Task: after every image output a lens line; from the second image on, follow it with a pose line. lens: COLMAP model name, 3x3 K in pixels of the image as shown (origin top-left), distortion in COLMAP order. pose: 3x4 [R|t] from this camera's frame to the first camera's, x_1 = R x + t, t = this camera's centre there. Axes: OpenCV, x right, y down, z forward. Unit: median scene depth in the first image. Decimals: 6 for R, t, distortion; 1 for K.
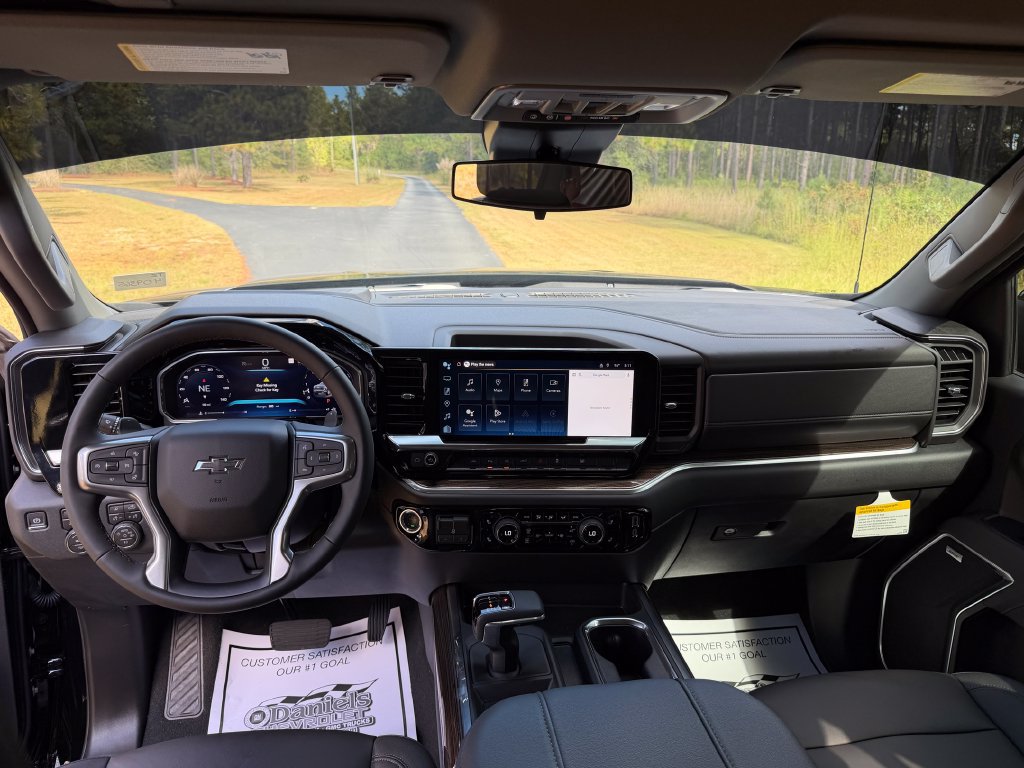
lens RADIAL K [[756.5, 0, 550.1], [0, 756.5, 382.7], [0, 0, 1]] dist [0.038488, -0.005190]
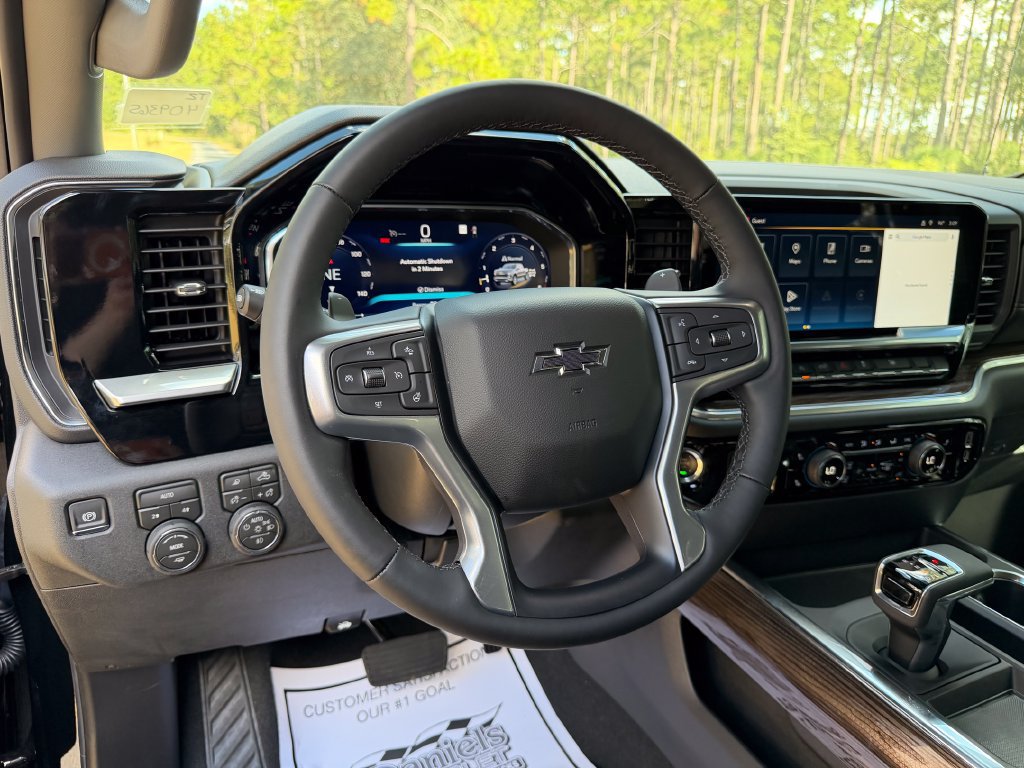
lens RADIAL K [[765.4, 0, 549.7], [0, 765.4, 382.2], [0, 0, 1]] dist [0.039539, -0.003386]
pose [[0.966126, -0.058521, 0.251348, -0.448602], [0.048121, 0.997719, 0.047331, 0.072899], [-0.253545, -0.033632, 0.966739, 0.388521]]
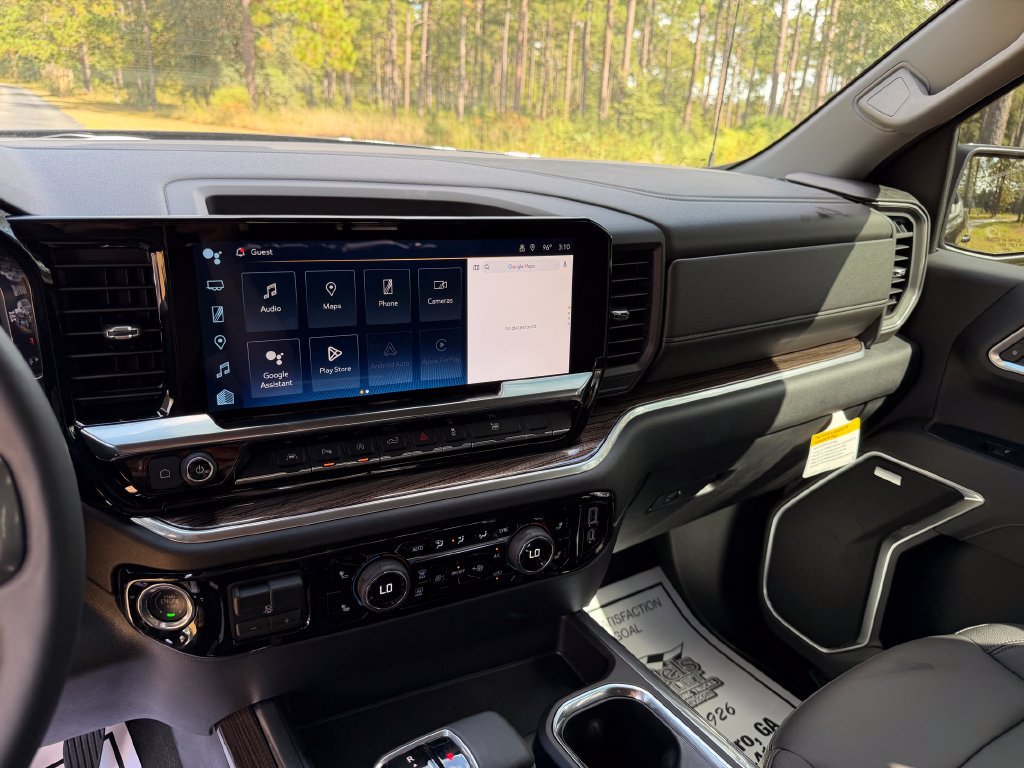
lens RADIAL K [[756.5, 0, 550.1], [0, 756.5, 382.7], [0, 0, 1]] dist [0.038488, -0.005190]
pose [[0.905622, -0.105788, 0.410679, -0.144756], [0.066804, 0.991883, 0.108188, 0.015280], [-0.418791, -0.070542, 0.905339, 0.490302]]
